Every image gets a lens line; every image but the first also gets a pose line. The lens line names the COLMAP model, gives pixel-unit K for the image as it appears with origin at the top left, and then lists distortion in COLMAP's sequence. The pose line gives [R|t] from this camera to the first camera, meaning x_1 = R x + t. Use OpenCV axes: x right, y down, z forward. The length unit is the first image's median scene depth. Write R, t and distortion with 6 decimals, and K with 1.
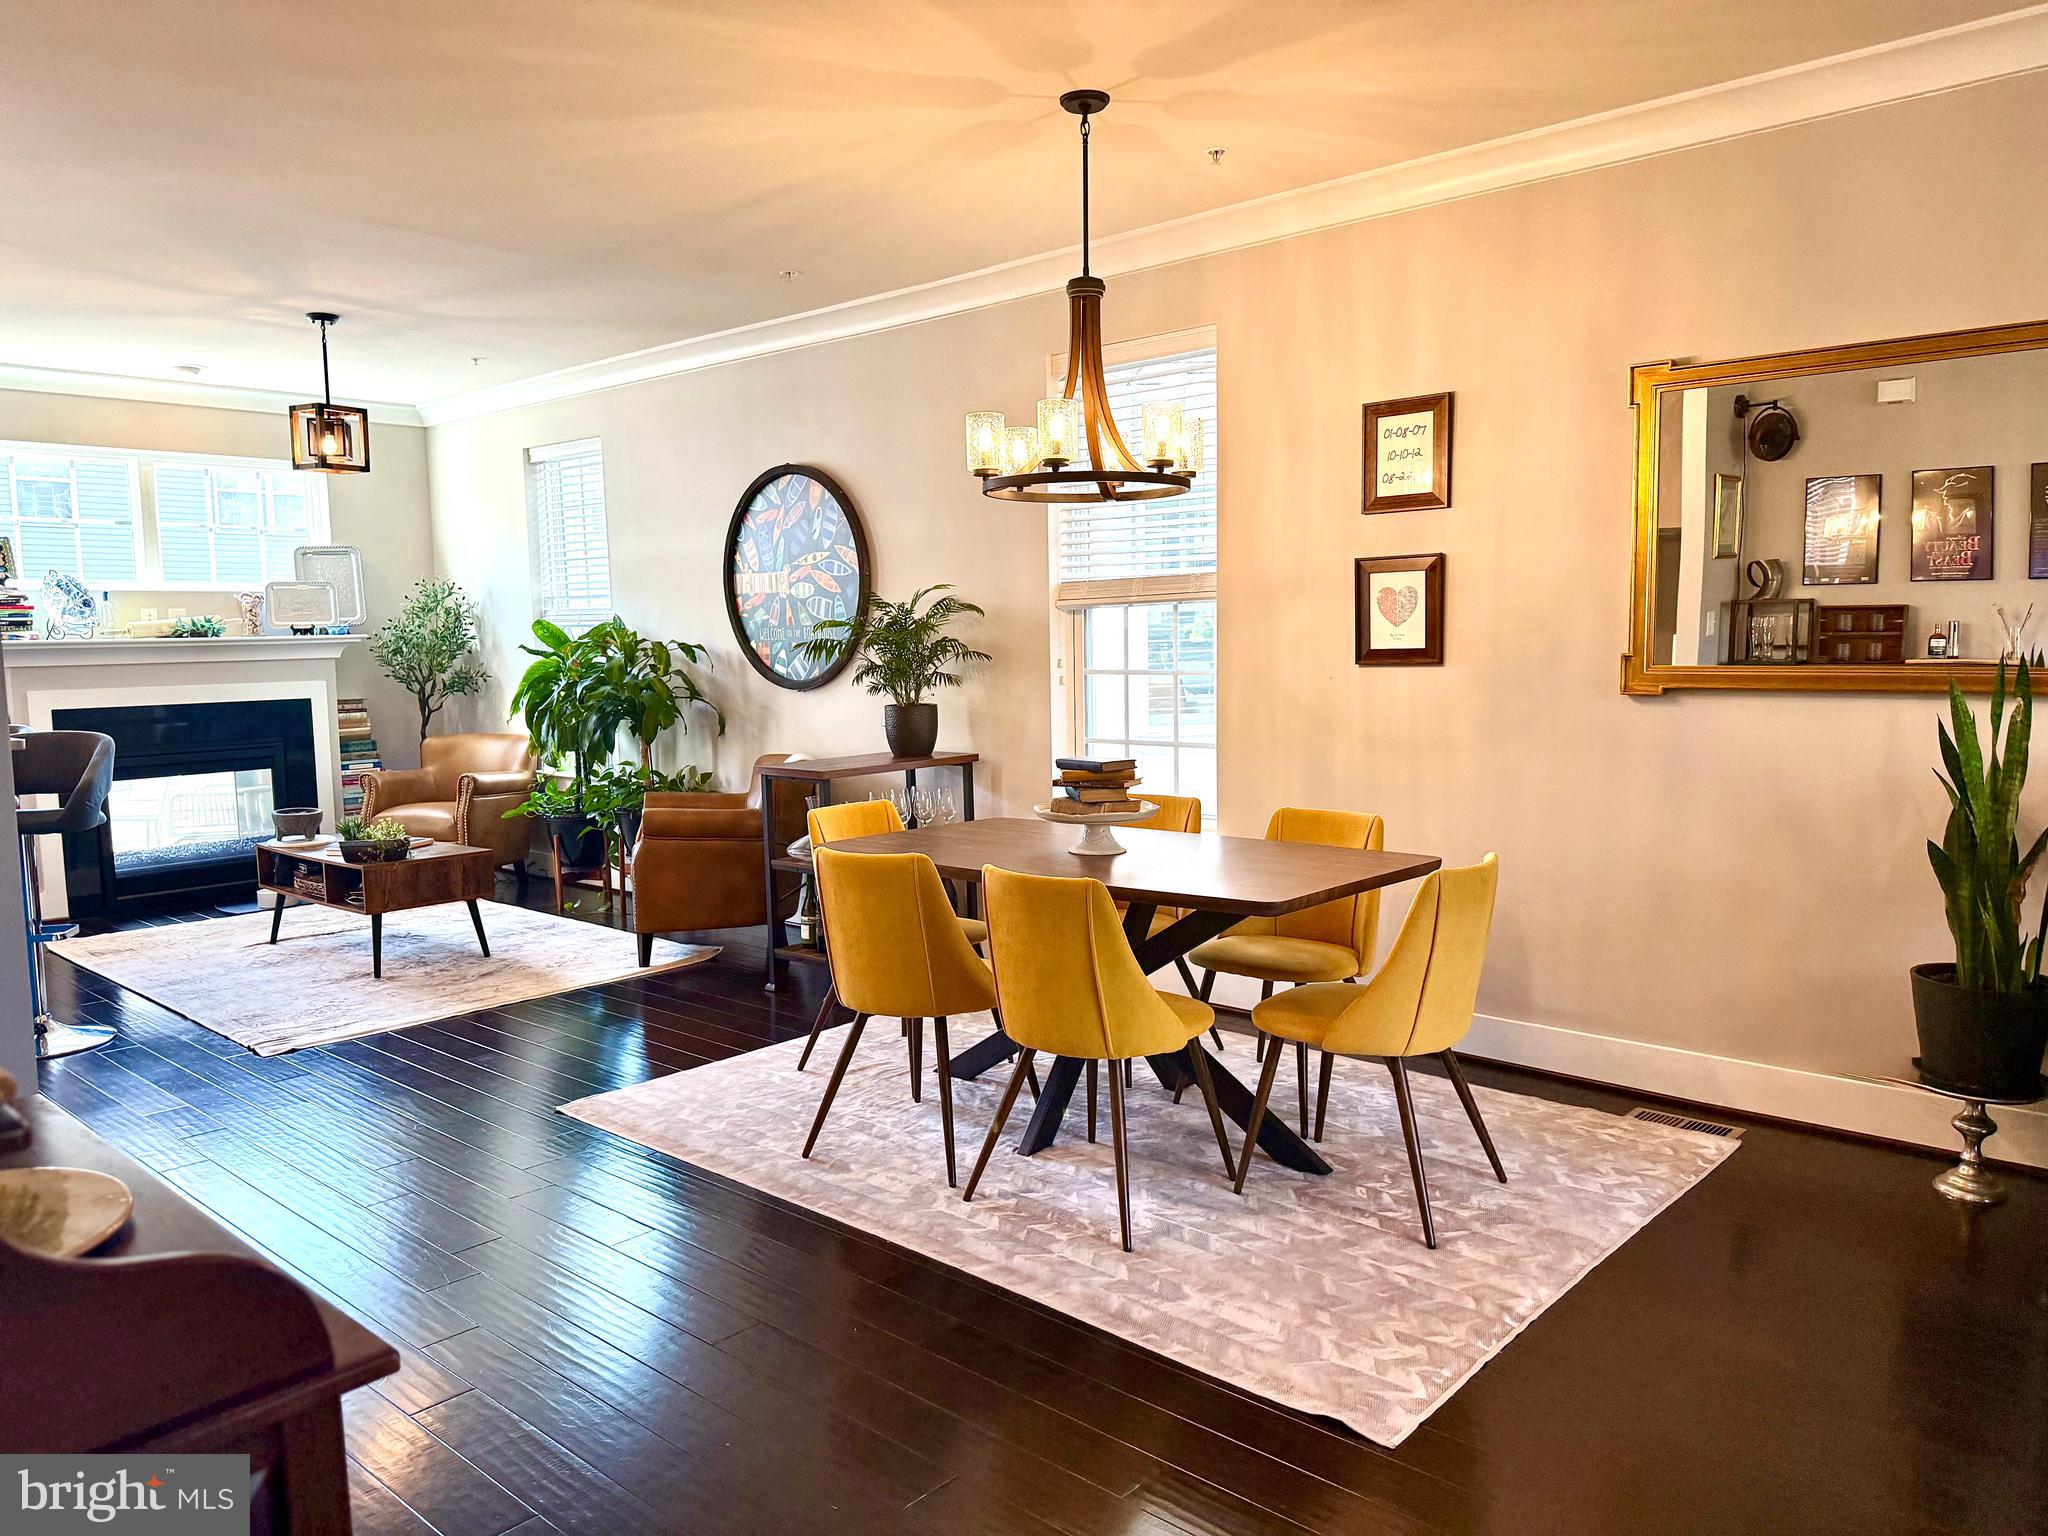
lens RADIAL K [[1452.9, 0, 1017.4], [0, 1452.9, 764.2], [0, 0, 1]] dist [0.066726, -0.055042]
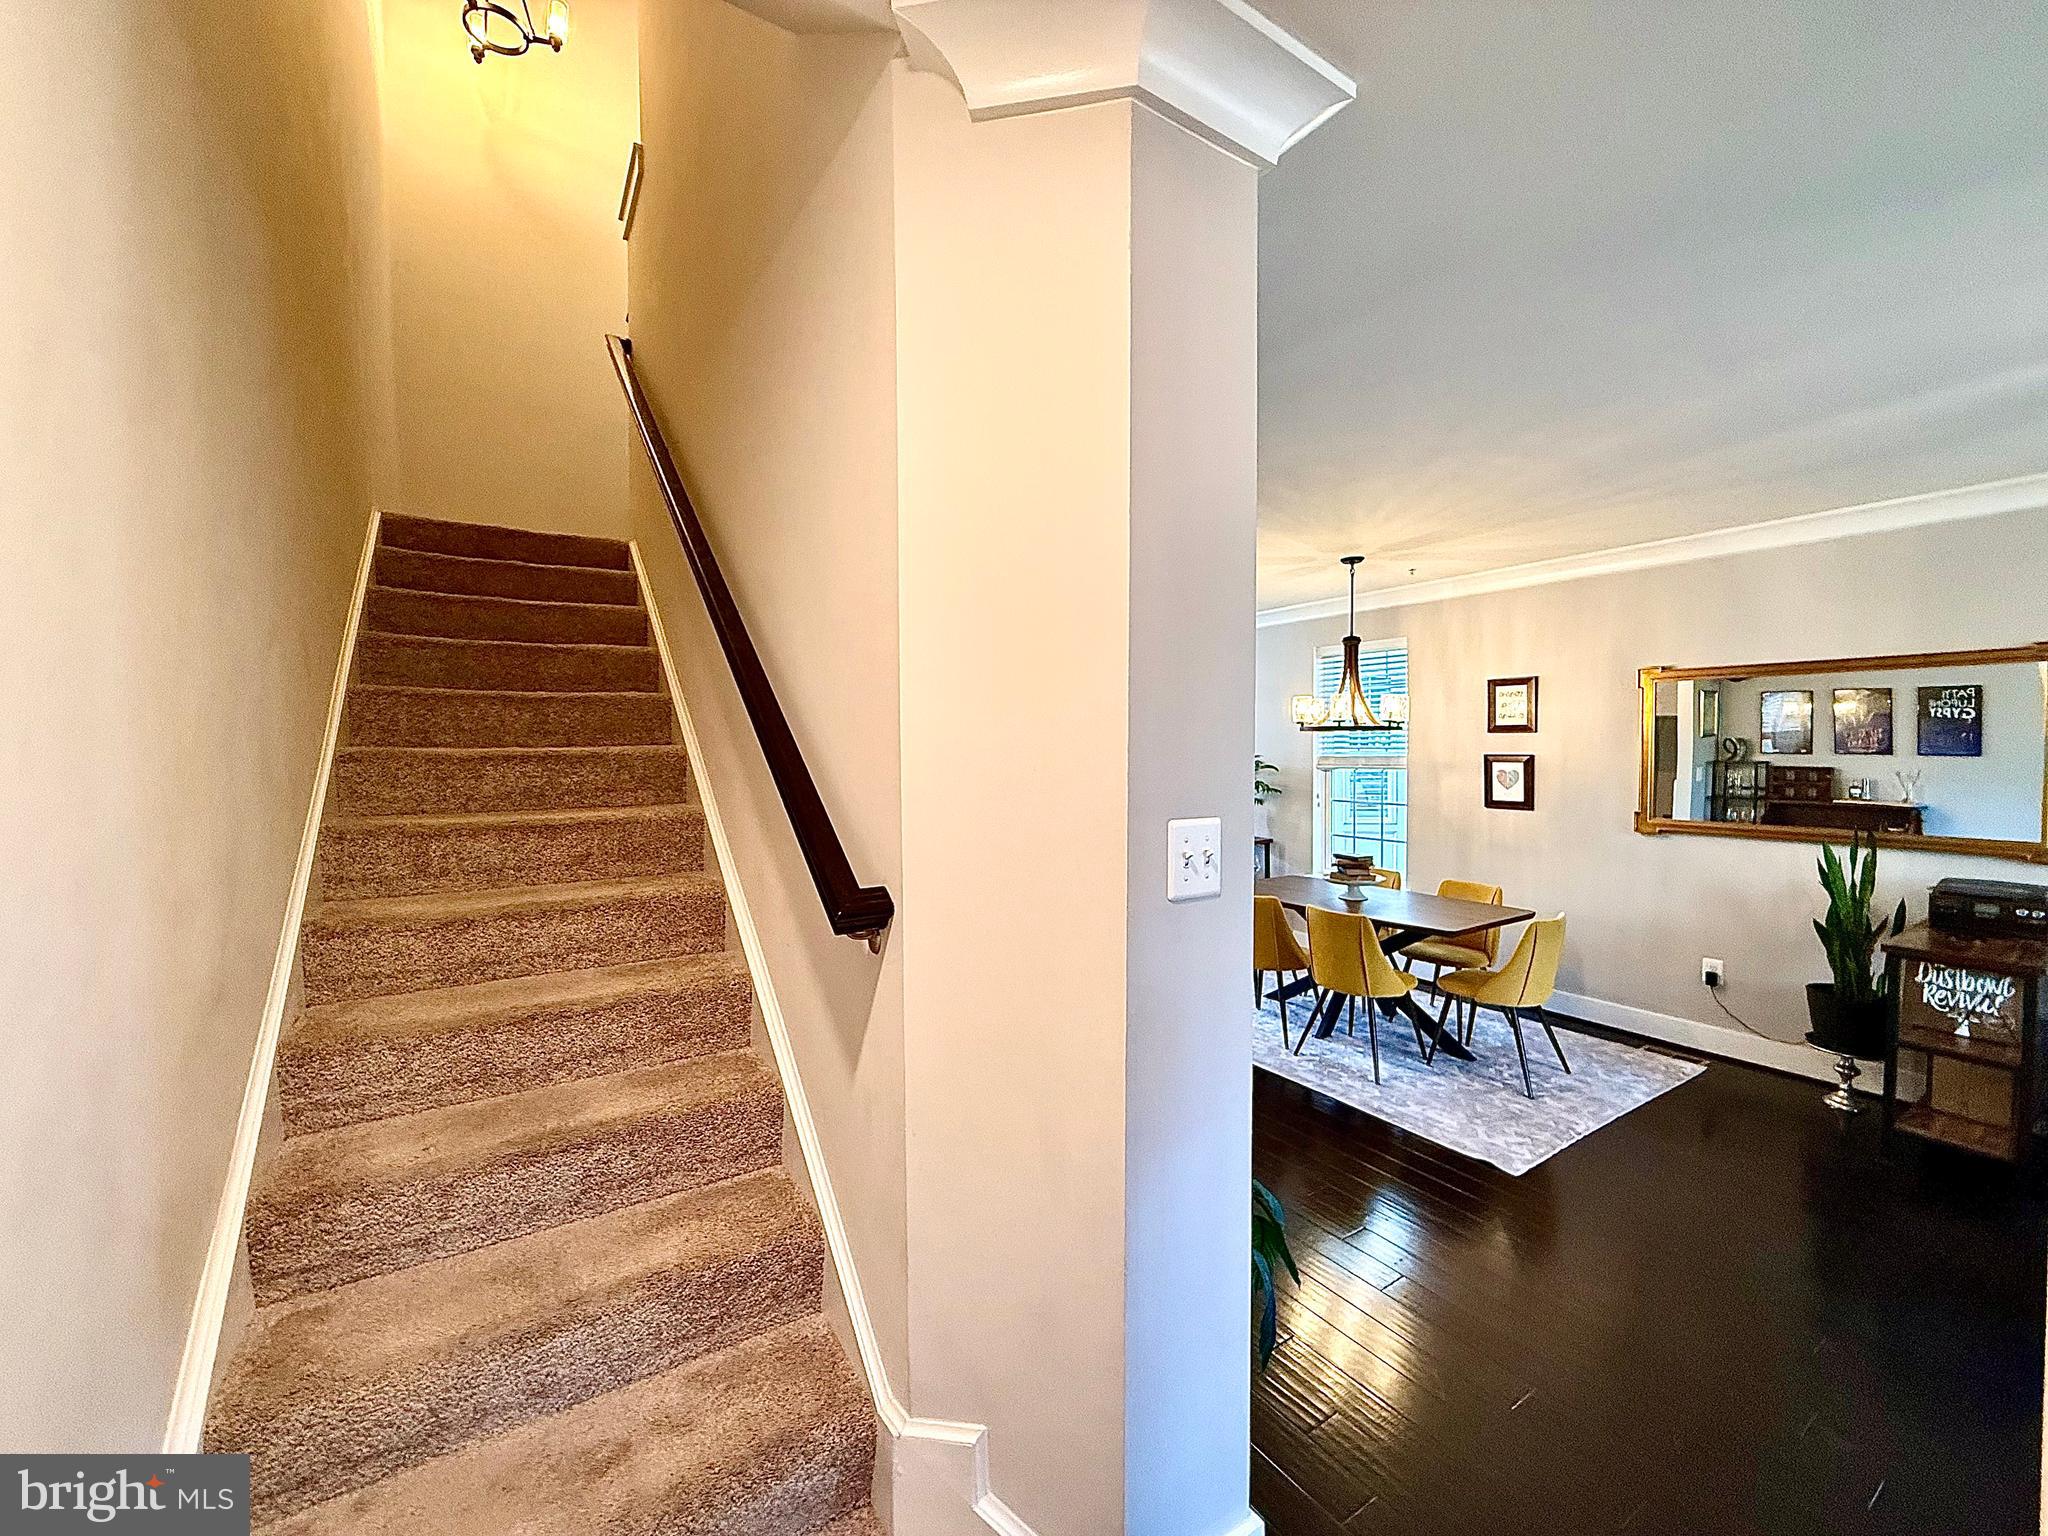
lens RADIAL K [[814.3, 0, 1024.1], [0, 814.3, 766.4], [0, 0, 1]] dist [-0.004118, 0.001926]
pose [[0.964803, 0.016265, -0.262468, -0.083340], [-0.032728, 0.997752, -0.058474, -0.039035], [0.260927, 0.065006, 0.963167, -0.237130]]
